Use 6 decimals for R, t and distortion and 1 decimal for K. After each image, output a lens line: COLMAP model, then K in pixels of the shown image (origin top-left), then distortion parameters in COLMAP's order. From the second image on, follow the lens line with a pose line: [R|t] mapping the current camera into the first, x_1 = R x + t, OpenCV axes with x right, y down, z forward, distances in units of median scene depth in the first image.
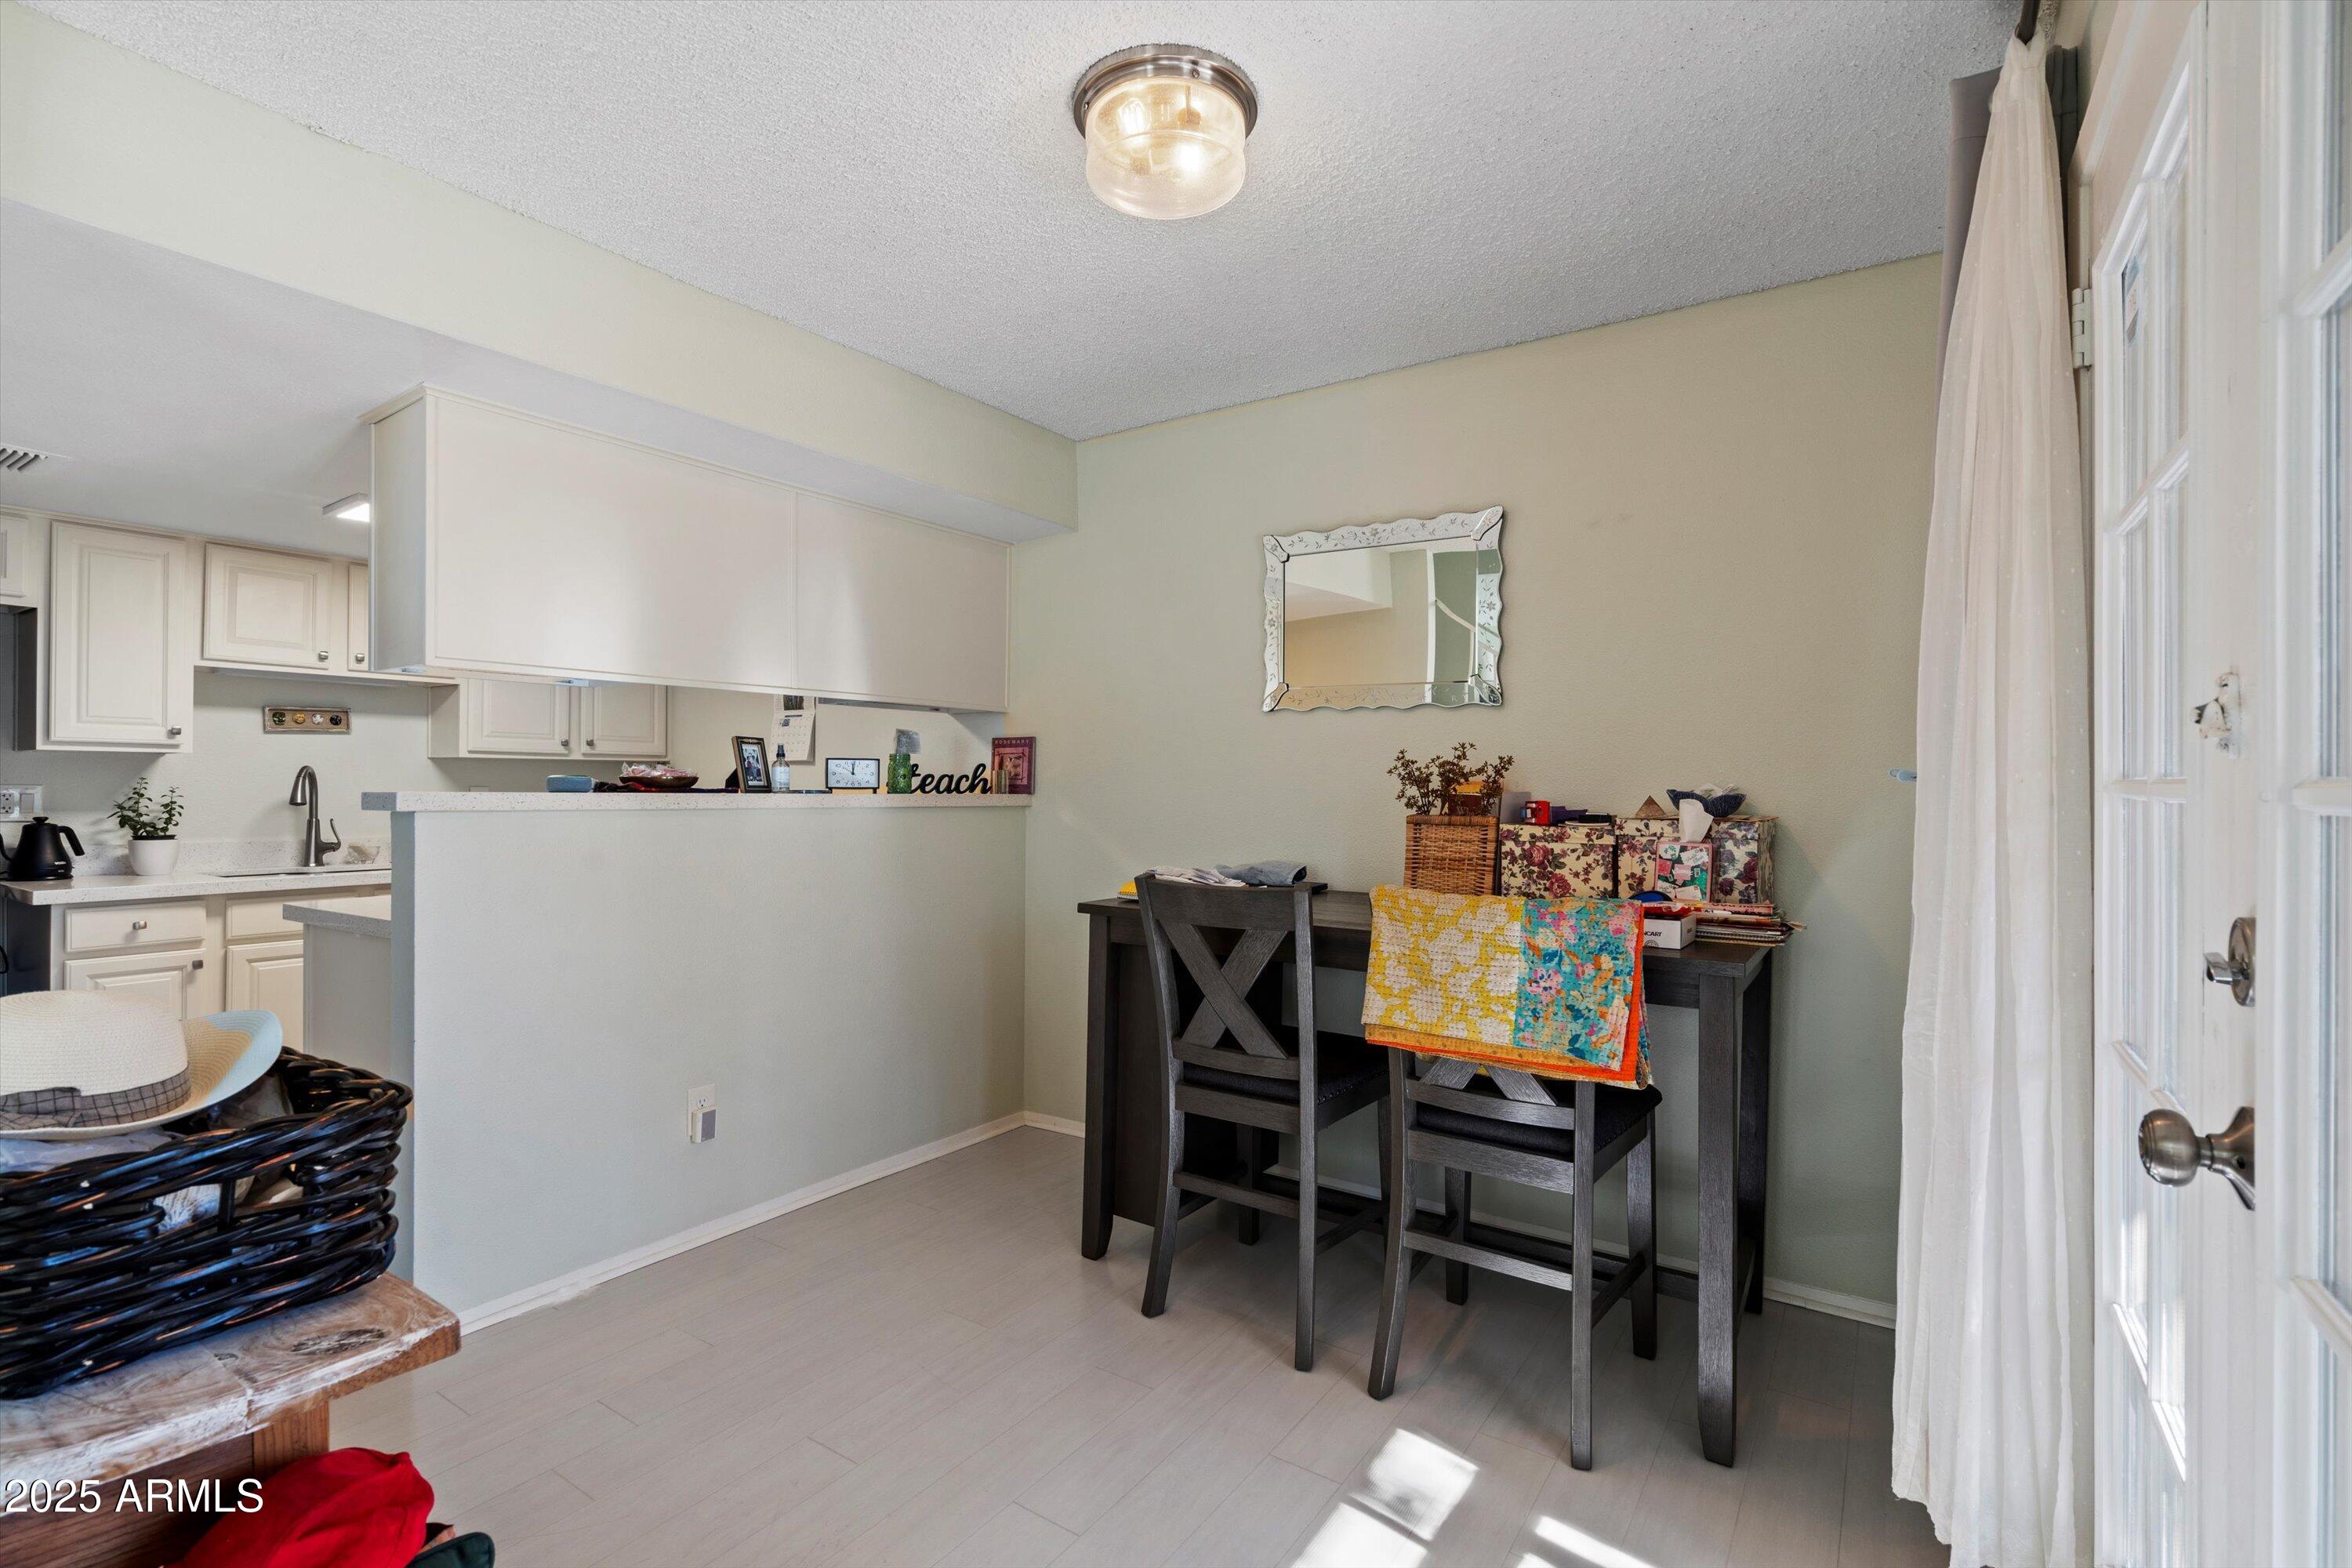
lens RADIAL K [[1073.8, 0, 1176.0], [0, 1073.8, 784.0], [0, 0, 1]] dist [-0.001324, -0.000360]
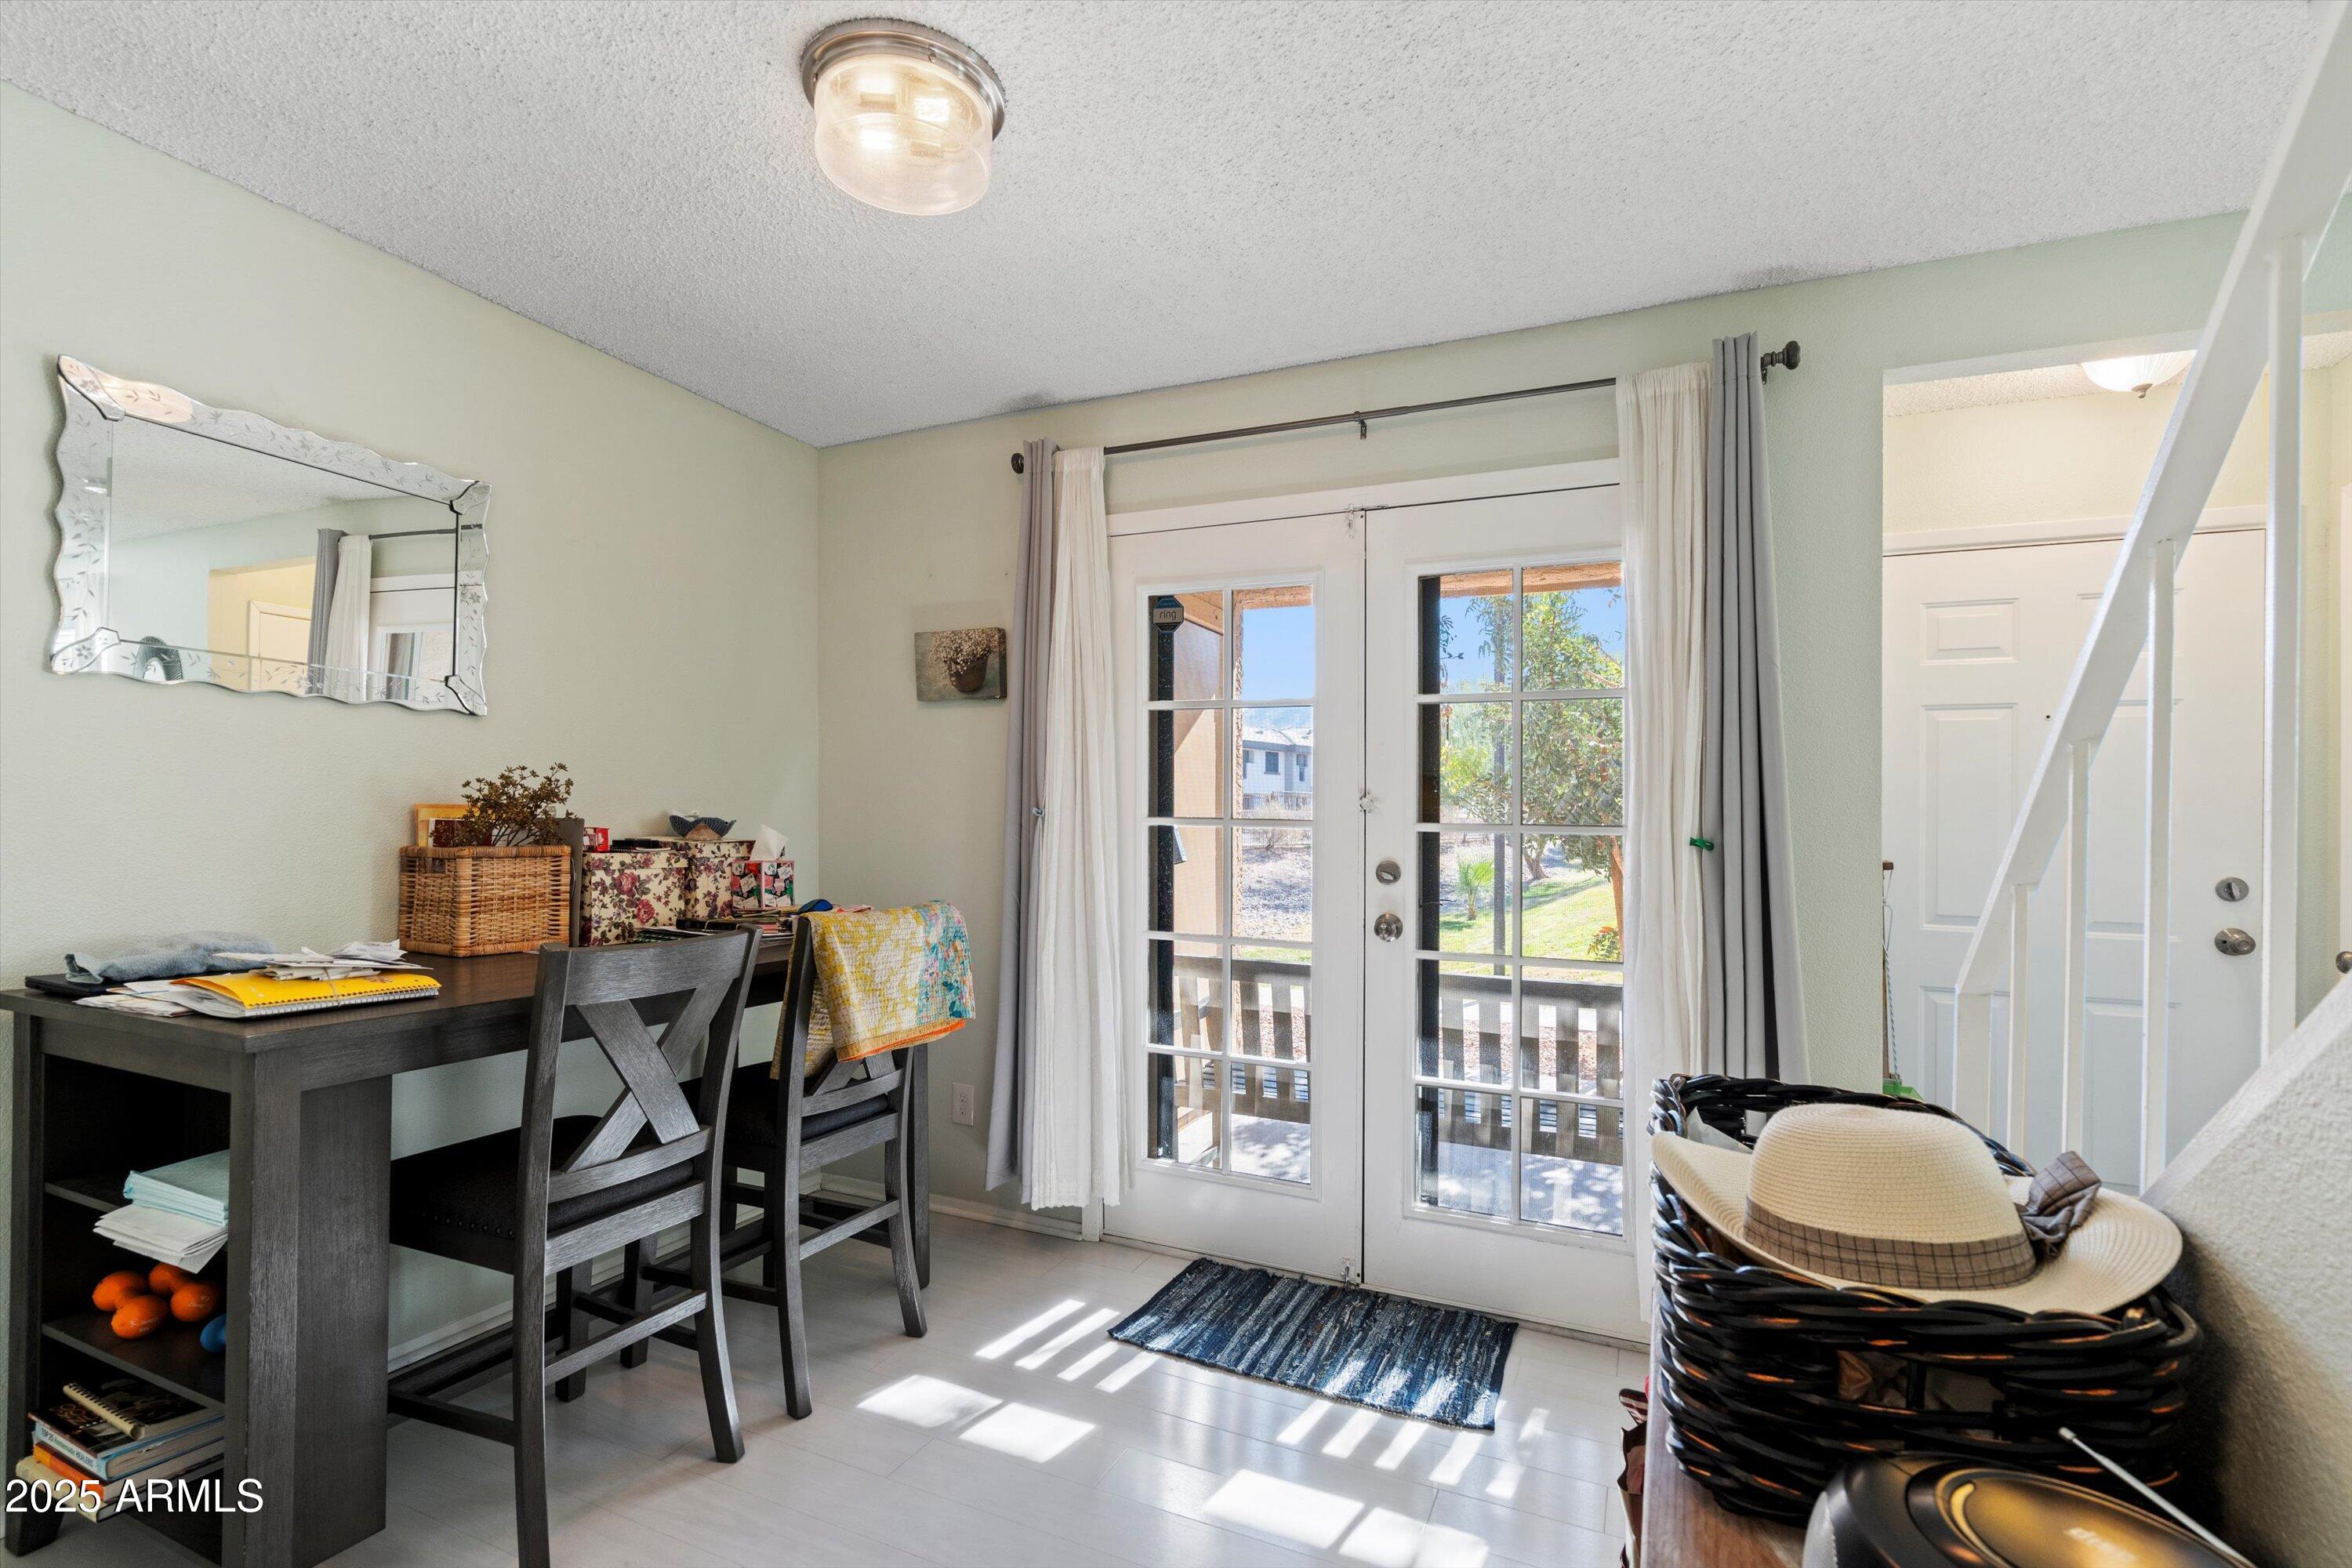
lens RADIAL K [[1072.3, 0, 1179.4], [0, 1072.3, 814.1], [0, 0, 1]] dist [-0.000238, 0.000515]
pose [[-0.158800, -0.004279, 0.987302, -0.706635], [-0.017604, 0.999844, 0.001502, -0.006650], [-0.987154, -0.017142, -0.158850, 0.661062]]
